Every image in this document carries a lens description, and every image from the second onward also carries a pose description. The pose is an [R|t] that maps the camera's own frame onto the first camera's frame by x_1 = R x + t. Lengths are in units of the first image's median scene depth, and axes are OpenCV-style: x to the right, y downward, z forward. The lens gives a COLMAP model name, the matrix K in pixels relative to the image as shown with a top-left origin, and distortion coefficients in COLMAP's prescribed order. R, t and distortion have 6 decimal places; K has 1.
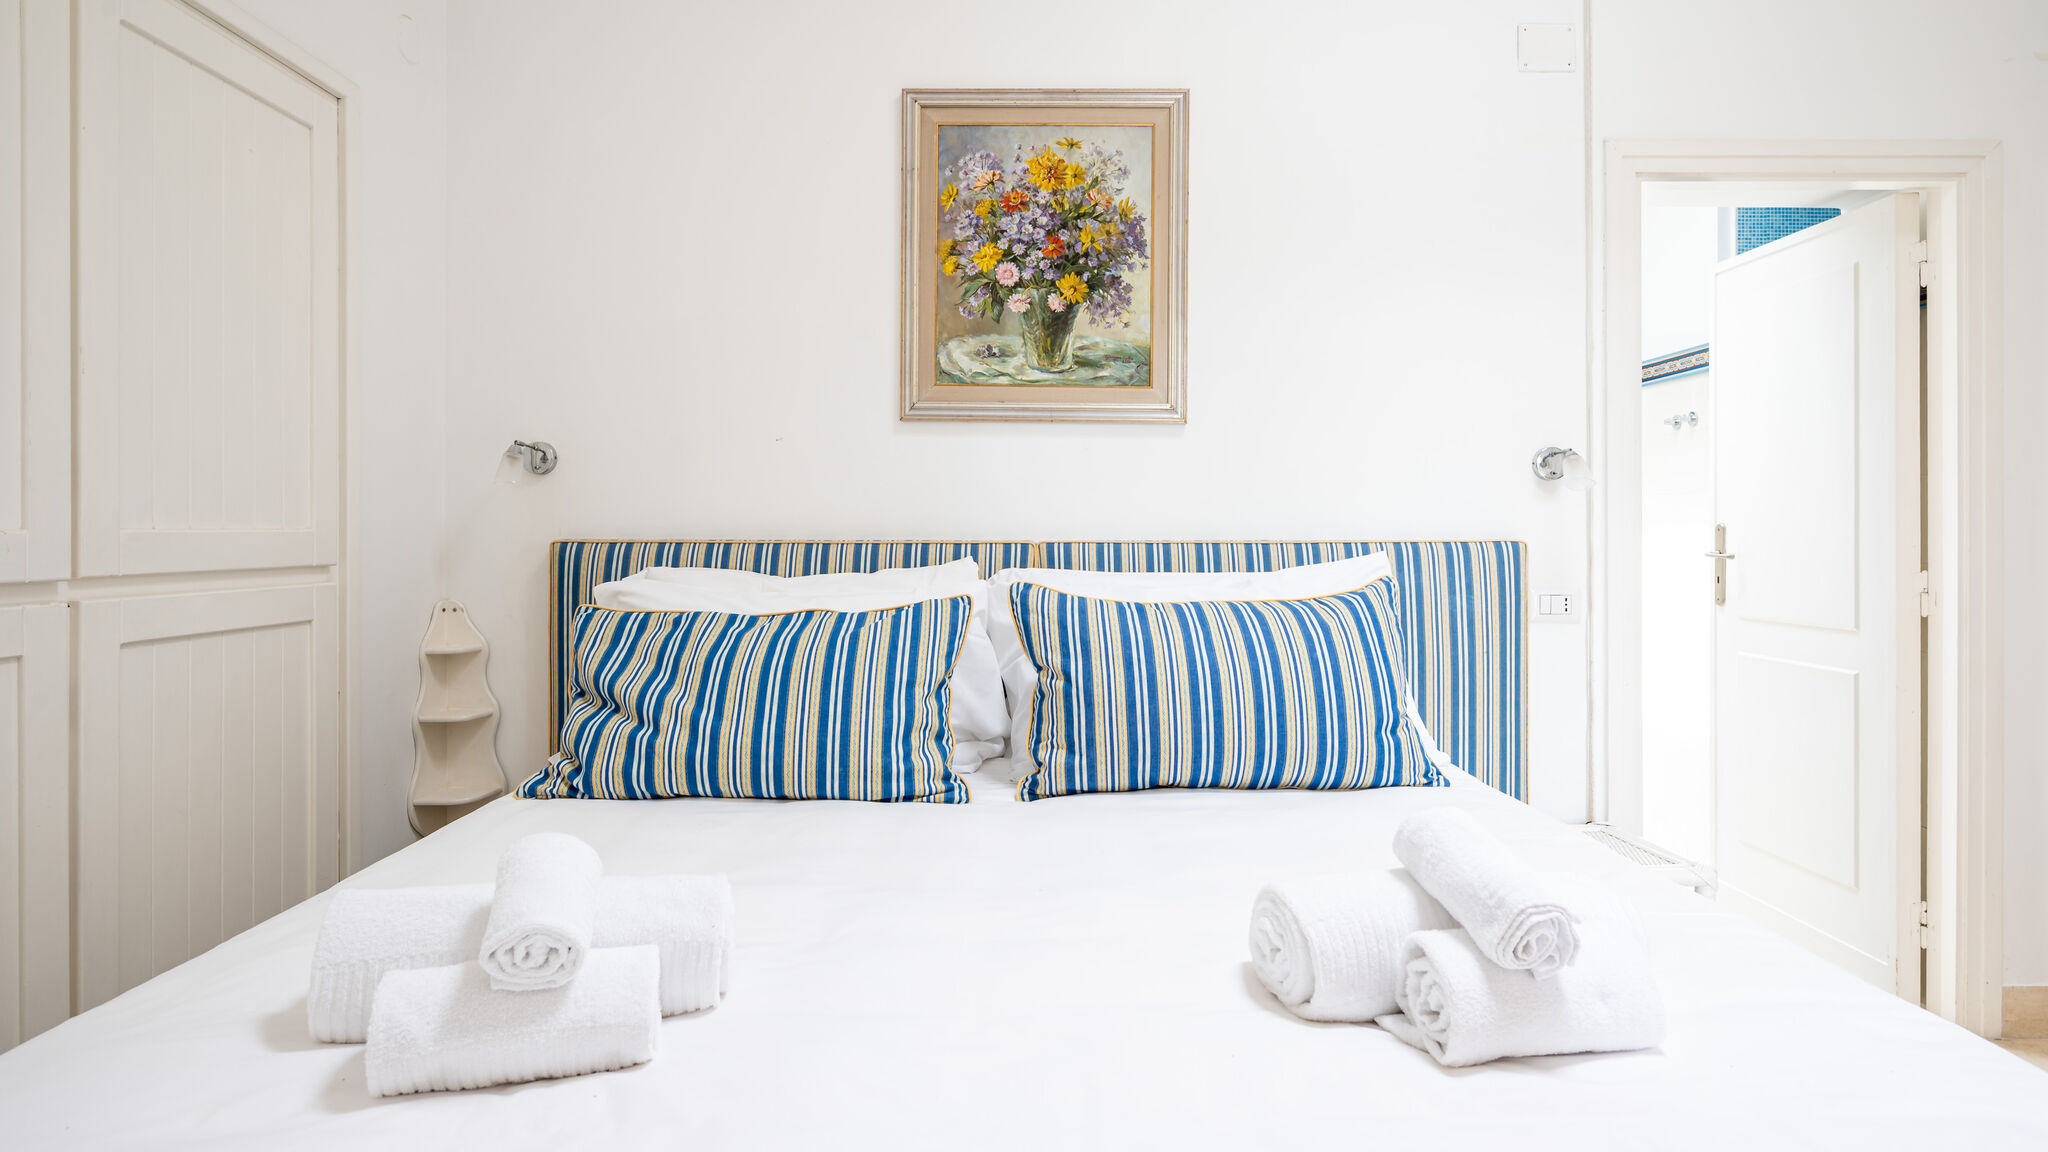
lens RADIAL K [[1146.6, 0, 1024.3], [0, 1146.6, 520.3], [0, 0, 1]] dist [0.001273, 0.000207]
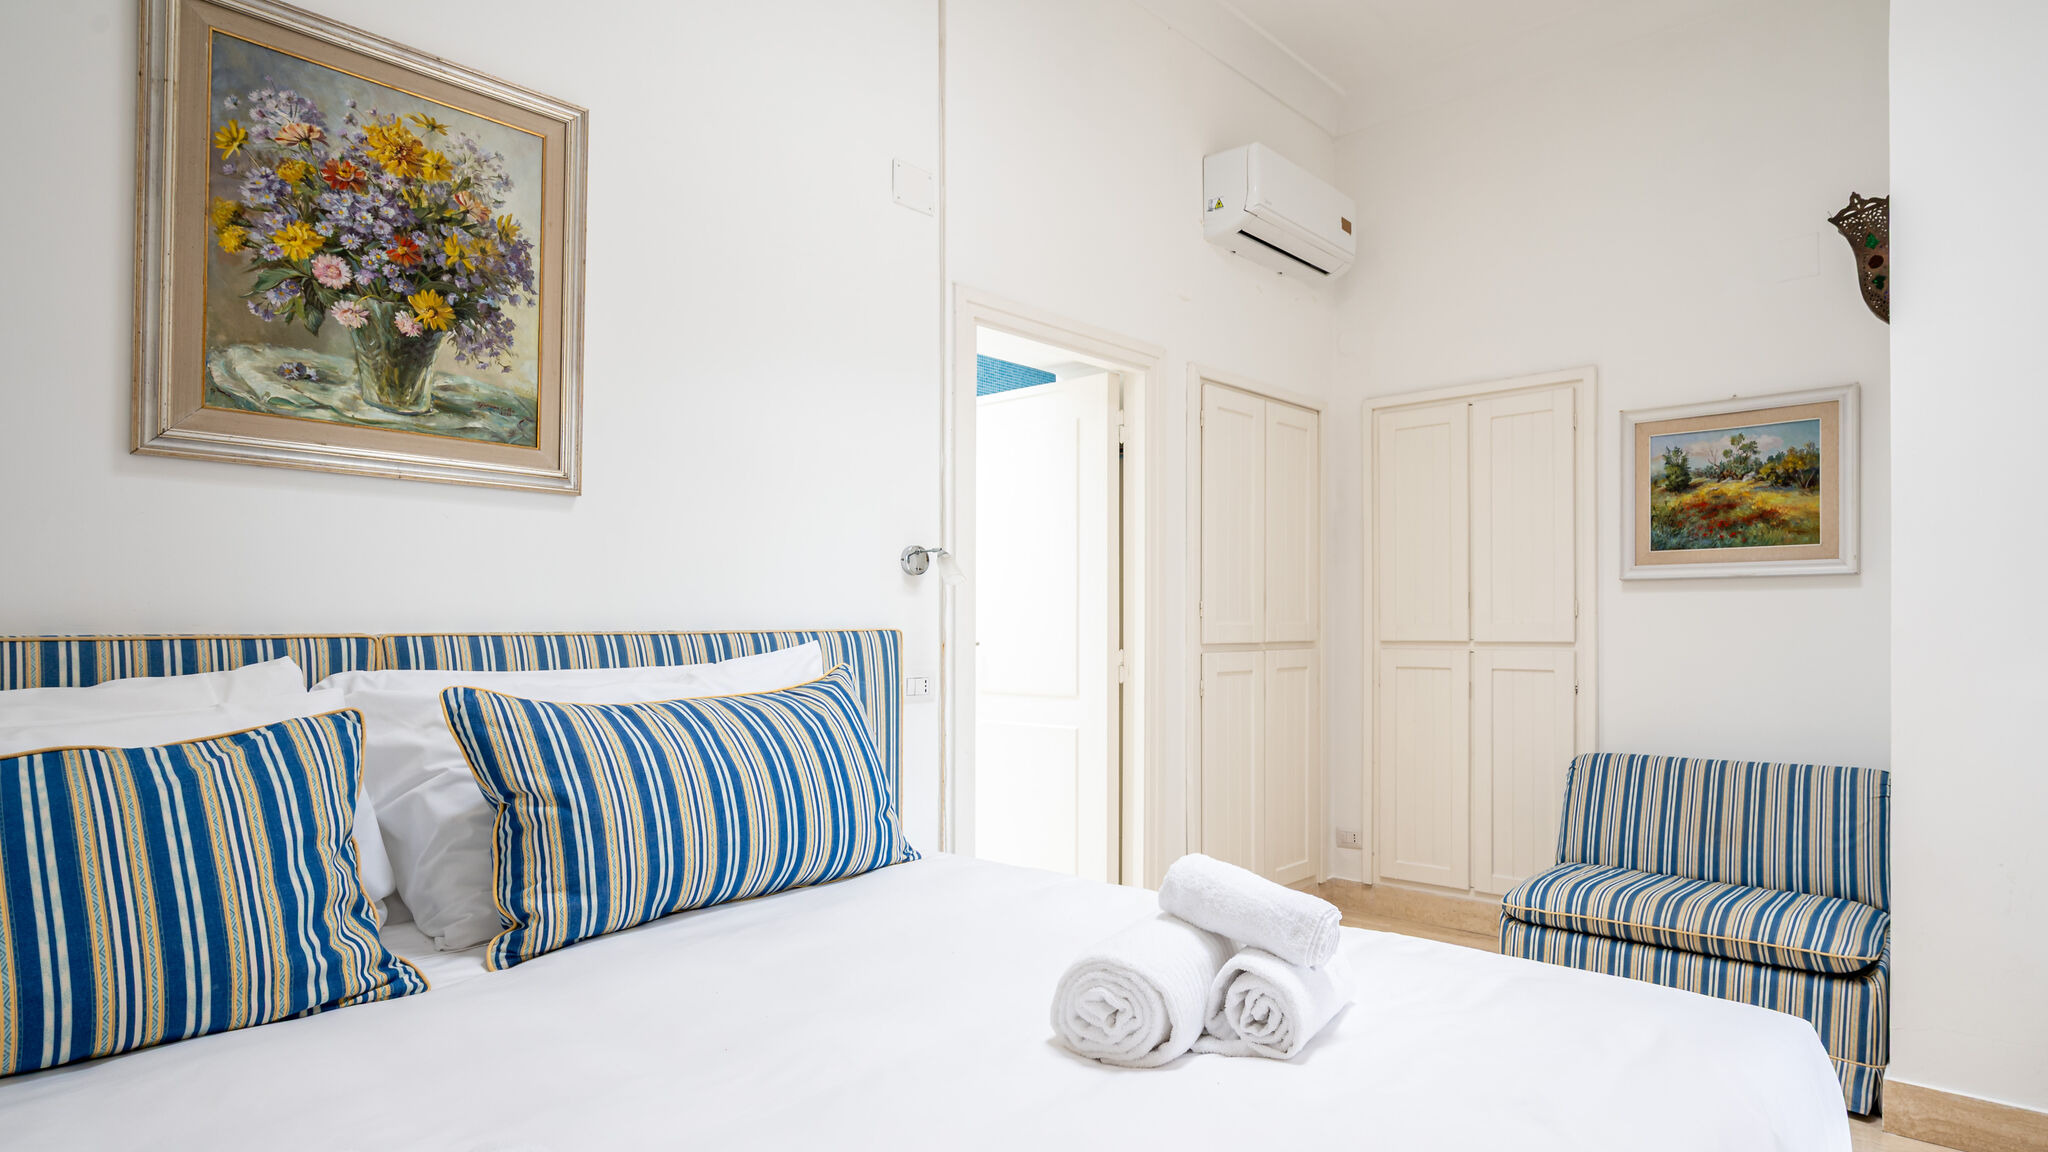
lens RADIAL K [[1116.8, 0, 1155.8], [0, 1116.8, 604.8], [0, 0, 1]] dist [0.001955, 0.000154]
pose [[0.622123, 0.011320, 0.782837, -0.244913], [-0.005731, 0.999935, -0.009905, 0.003099], [-0.782898, 0.001675, 0.622147, 0.141196]]
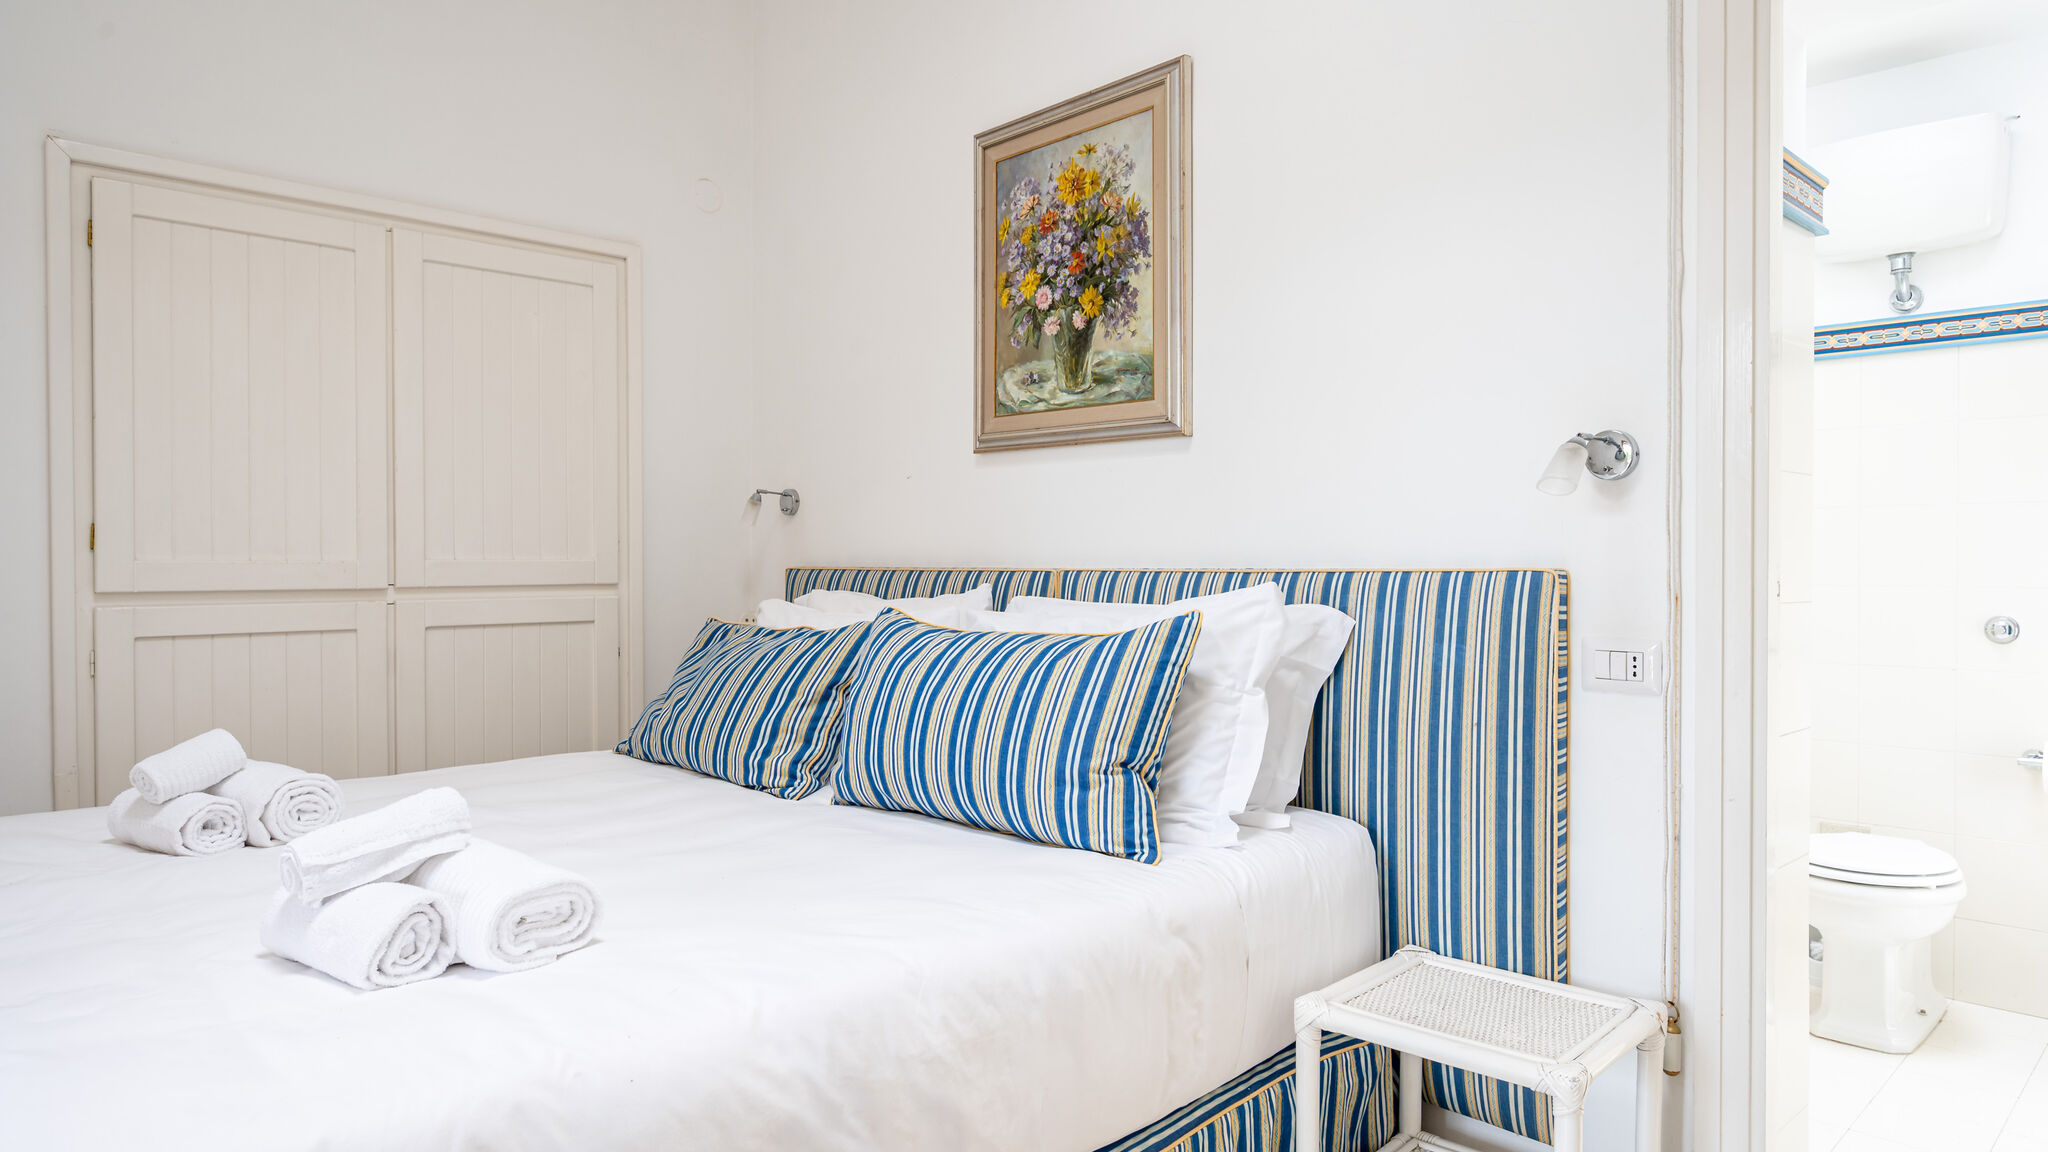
lens RADIAL K [[1248.6, 0, 1019.4], [0, 1248.6, 565.4], [0, 0, 1]] dist [-0.002658, 0.000353]
pose [[0.685614, 0.000061, -0.727965, 0.752007], [0.008757, 0.999927, 0.008331, 0.005833], [0.727912, -0.012087, 0.685564, 0.247455]]
